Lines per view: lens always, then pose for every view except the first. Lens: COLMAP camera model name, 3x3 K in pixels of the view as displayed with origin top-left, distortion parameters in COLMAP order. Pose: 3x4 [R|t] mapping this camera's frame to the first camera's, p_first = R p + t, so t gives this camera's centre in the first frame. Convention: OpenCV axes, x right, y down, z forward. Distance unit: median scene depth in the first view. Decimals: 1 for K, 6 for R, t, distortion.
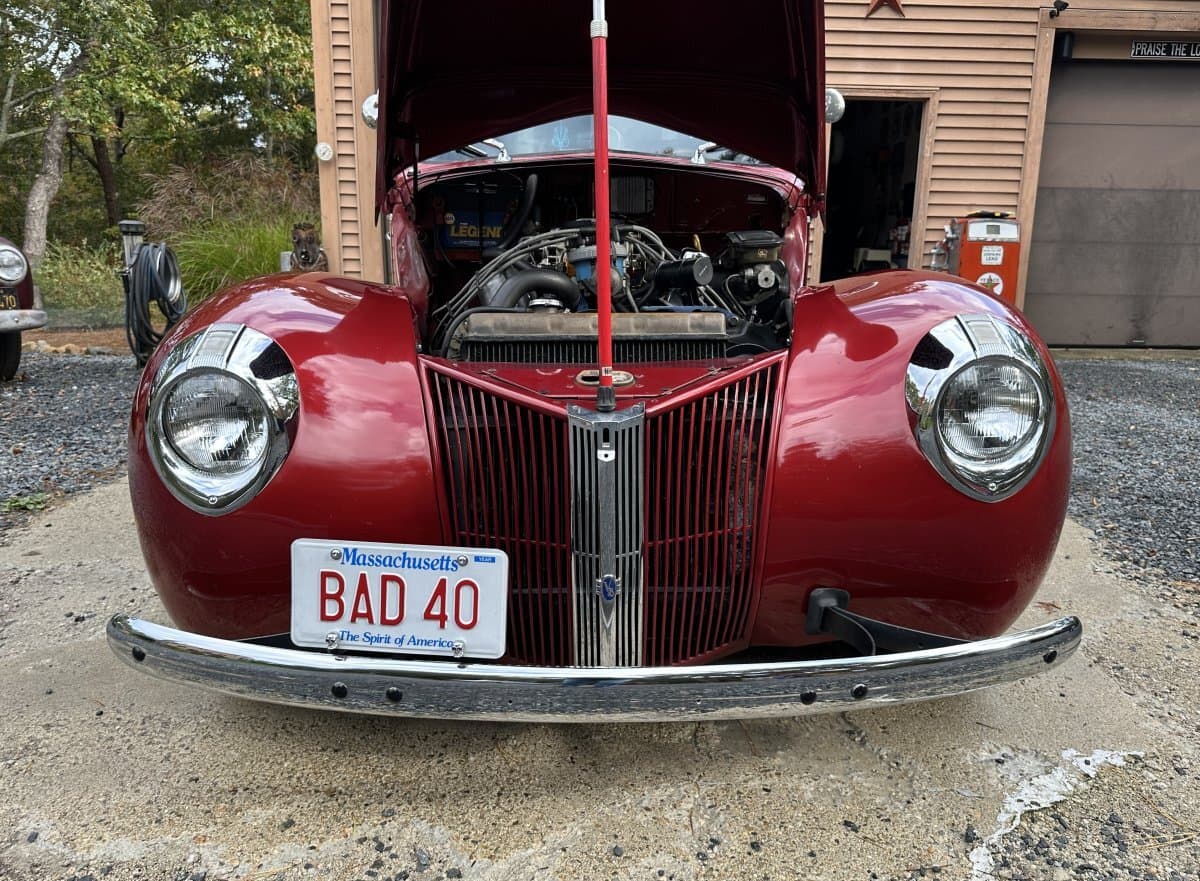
lens RADIAL K [[876.8, 0, 606.2], [0, 876.8, 449.0], [0, 0, 1]] dist [0.006798, -0.000358]
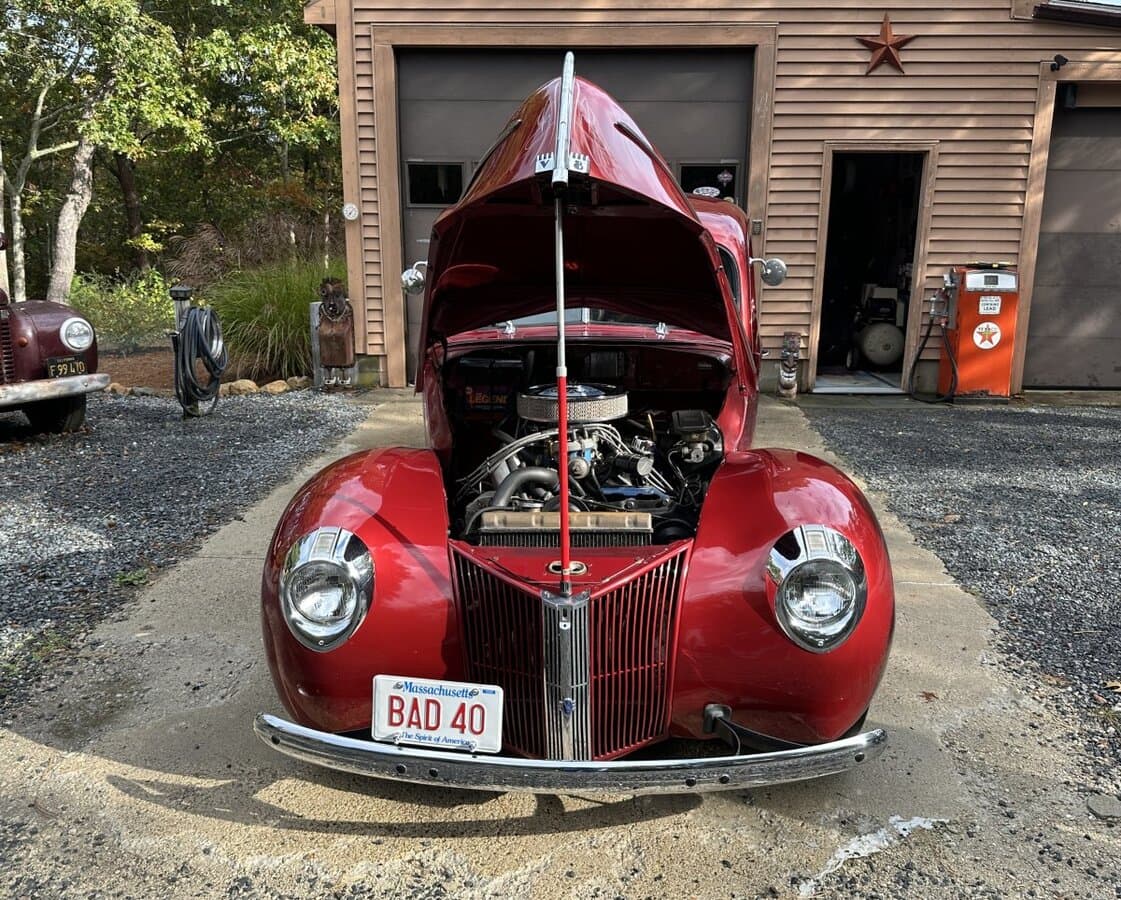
lens RADIAL K [[919.5, 0, 560.5], [0, 919.5, 450.0], [0, 0, 1]] dist [0.068725, -0.081304]
pose [[0.997505, 0.007113, -0.070240, 0.084817], [-0.006766, 0.999964, 0.005170, -0.252287], [0.070275, -0.004682, 0.997517, -0.535330]]
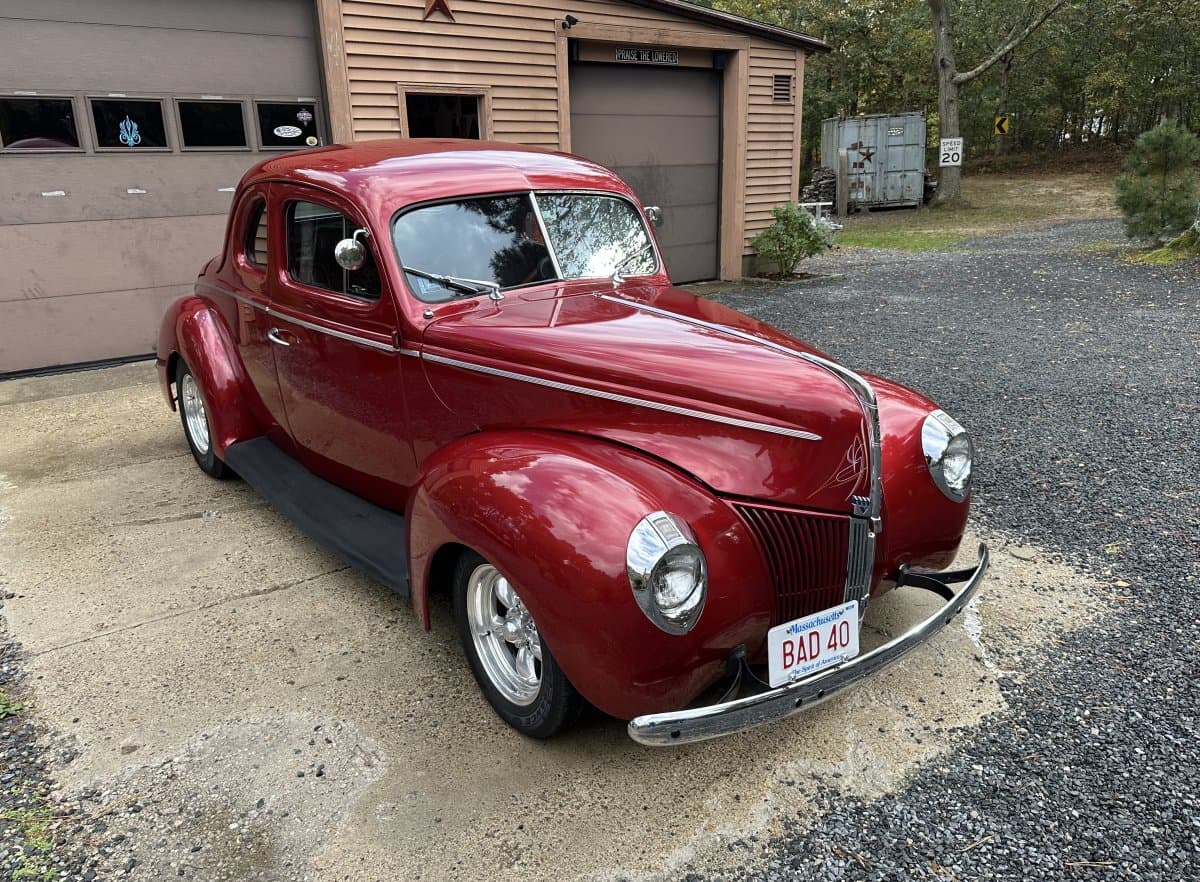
lens RADIAL K [[907.3, 0, 600.0], [0, 907.3, 441.0], [0, 0, 1]] dist [0.002016, -0.006168]
pose [[0.805069, -0.205543, 0.556432, -1.181767], [0.162411, 0.978581, 0.126500, -0.416495], [-0.570515, -0.011471, 0.821207, -0.215286]]
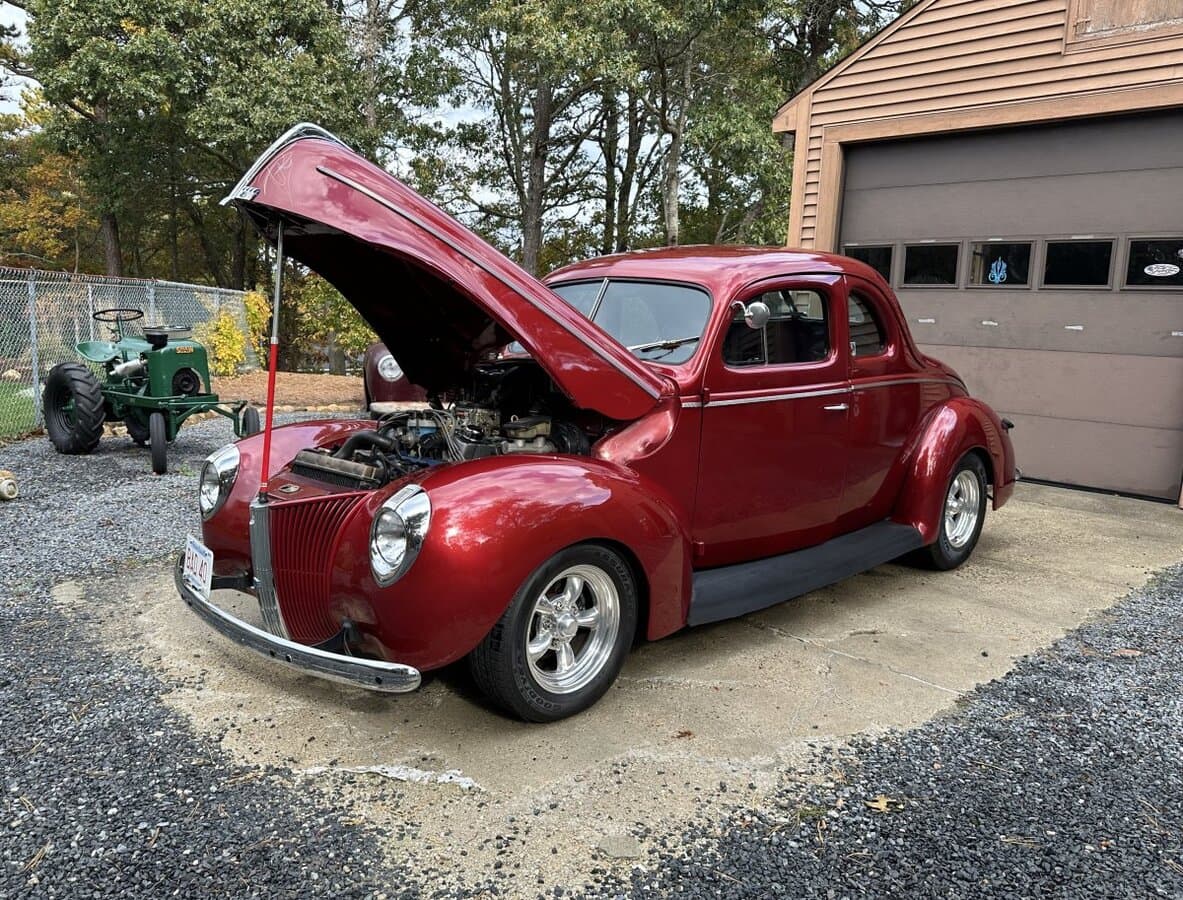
lens RADIAL K [[871.2, 0, 595.0], [0, 871.2, 464.1], [0, 0, 1]] dist [0.059909, -0.065737]
pose [[0.706357, 0.132081, -0.695424, 1.696341], [-0.189418, 0.981879, -0.005909, -0.232068], [0.682041, 0.135900, 0.718576, -0.038737]]
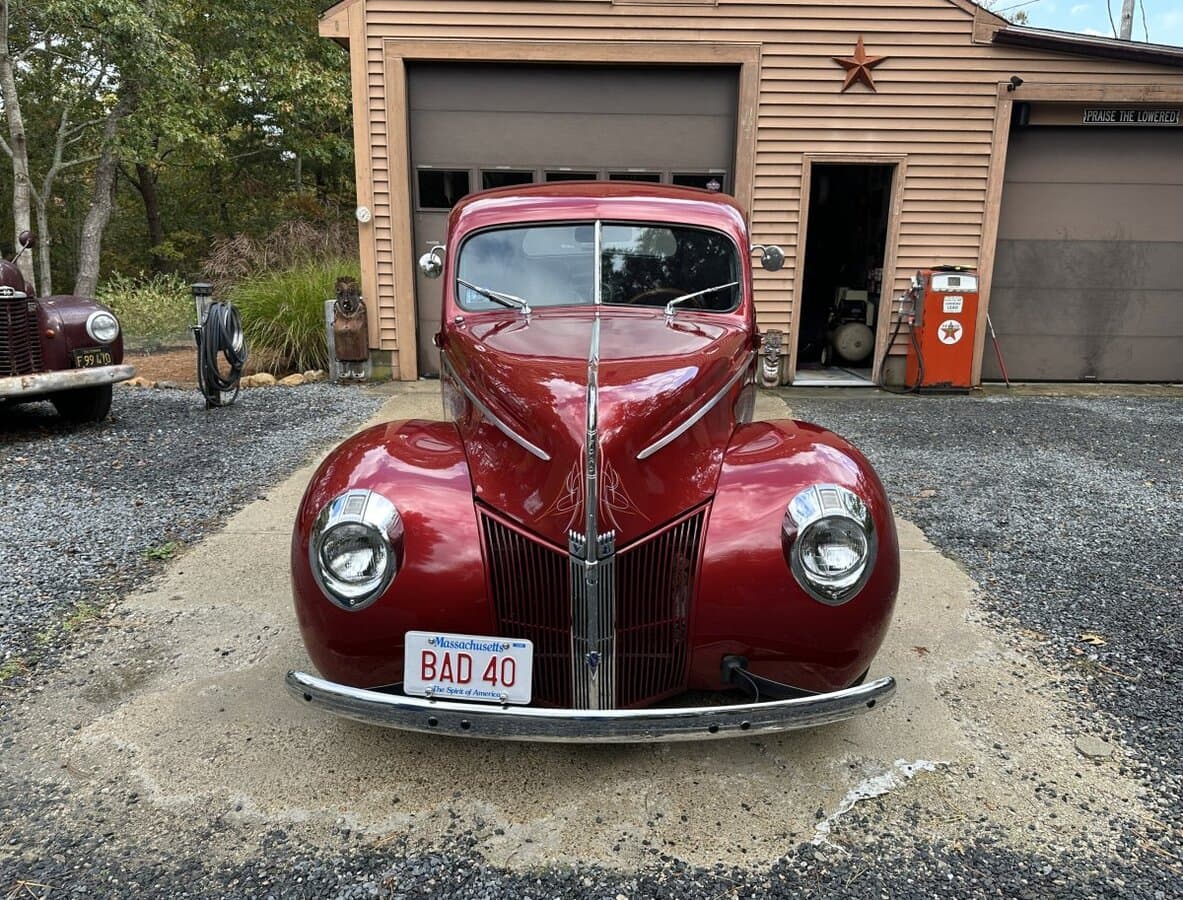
lens RADIAL K [[841.2, 0, 591.1], [0, 841.2, 452.8], [0, 0, 1]] dist [0.049462, -0.051743]
pose [[0.999624, 0.003572, -0.027171, 0.031939], [-0.003231, 0.999915, 0.012610, -0.199432], [0.027213, -0.012517, 0.999551, -0.462101]]
